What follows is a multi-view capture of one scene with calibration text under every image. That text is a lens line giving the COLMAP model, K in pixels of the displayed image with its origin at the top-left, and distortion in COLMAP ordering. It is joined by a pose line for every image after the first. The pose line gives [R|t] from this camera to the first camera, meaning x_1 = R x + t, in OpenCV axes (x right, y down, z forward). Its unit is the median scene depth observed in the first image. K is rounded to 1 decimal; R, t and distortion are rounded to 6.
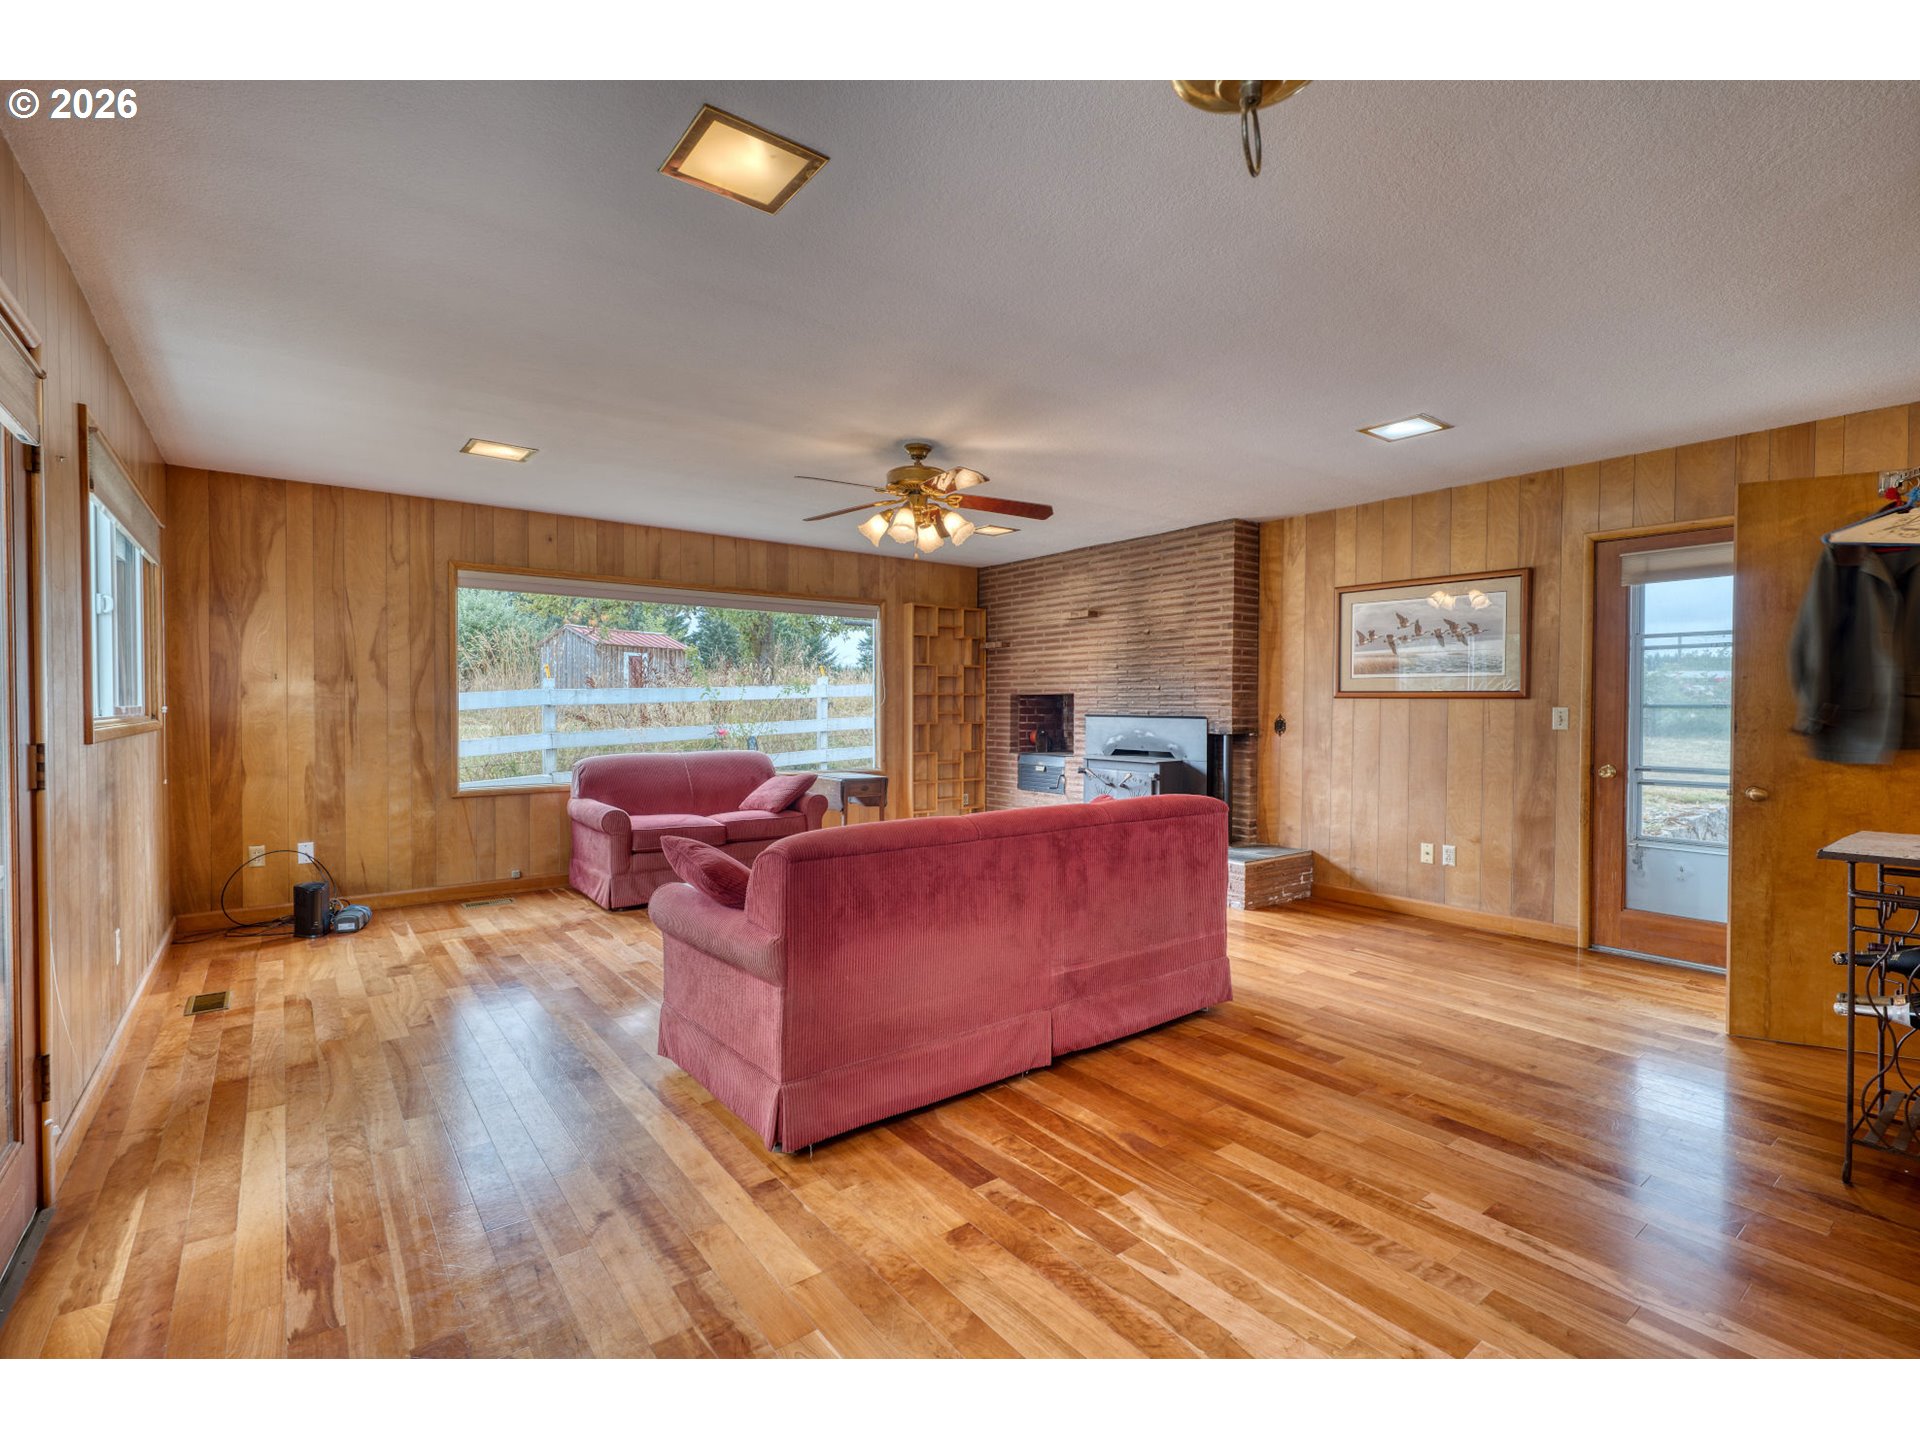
lens RADIAL K [[871.5, 0, 959.0], [0, 871.5, 718.9], [0, 0, 1]] dist [0.002337, -0.000841]
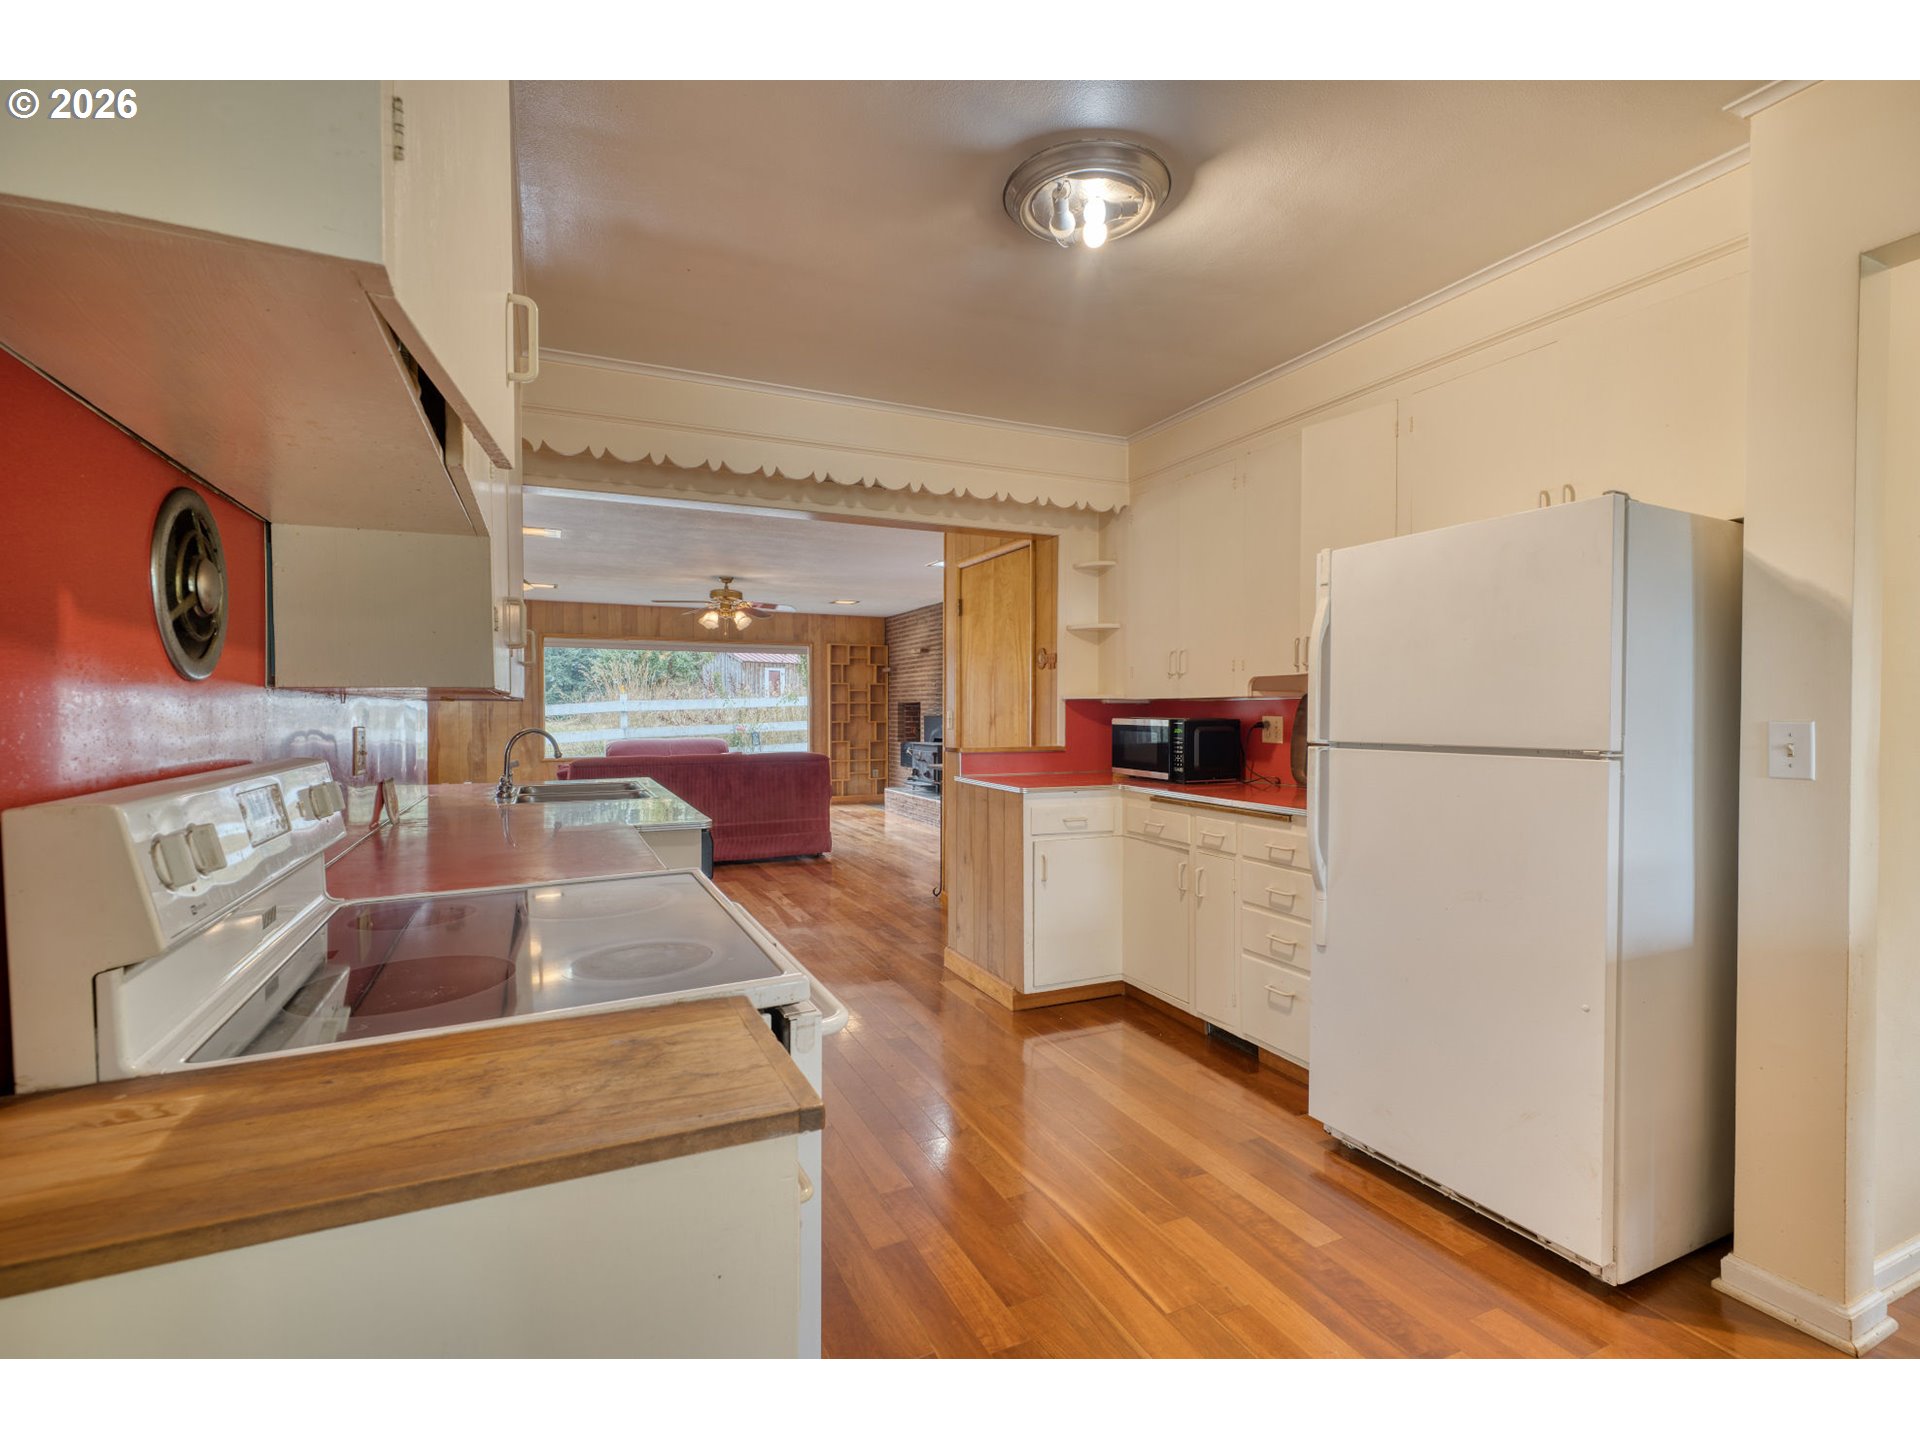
lens RADIAL K [[871.5, 0, 967.5], [0, 871.5, 723.1], [0, 0, 1]] dist [0.002337, -0.000841]
pose [[0.978758, -0.000421, -0.205017, 0.648610], [0.000028, 0.999998, -0.001924, 0.012614], [0.205018, 0.001877, 0.978756, -0.590415]]
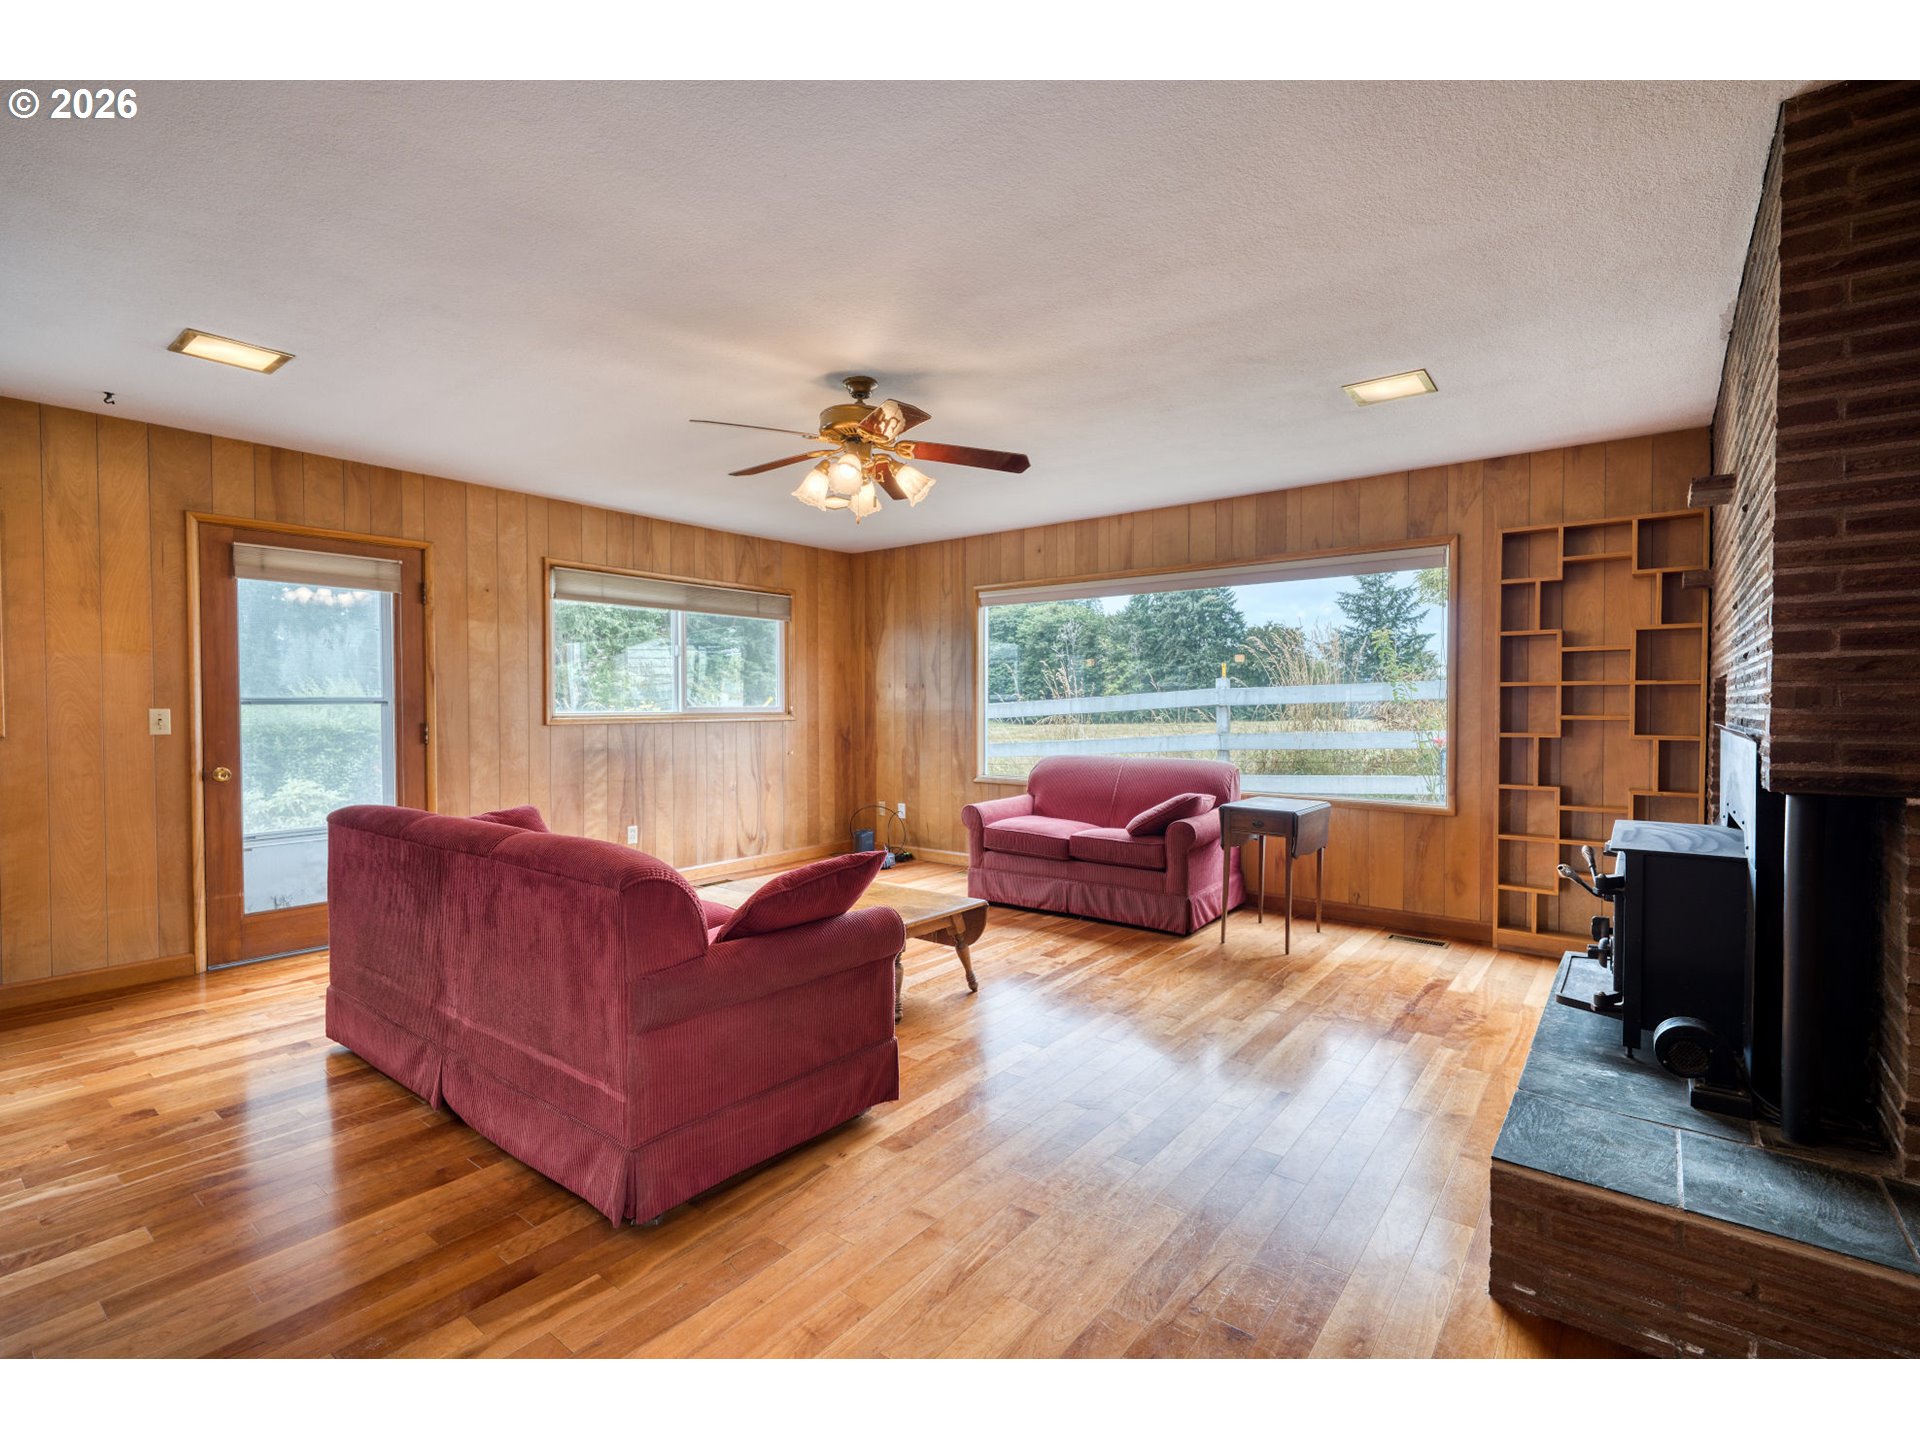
lens RADIAL K [[871.5, 0, 966.7], [0, 871.5, 719.2], [0, 0, 1]] dist [0.002337, -0.000841]
pose [[0.264149, 0.013653, -0.964385, 0.550640], [-0.013471, 0.999854, 0.010465, -0.008180], [0.964388, 0.010226, 0.264294, 0.644028]]
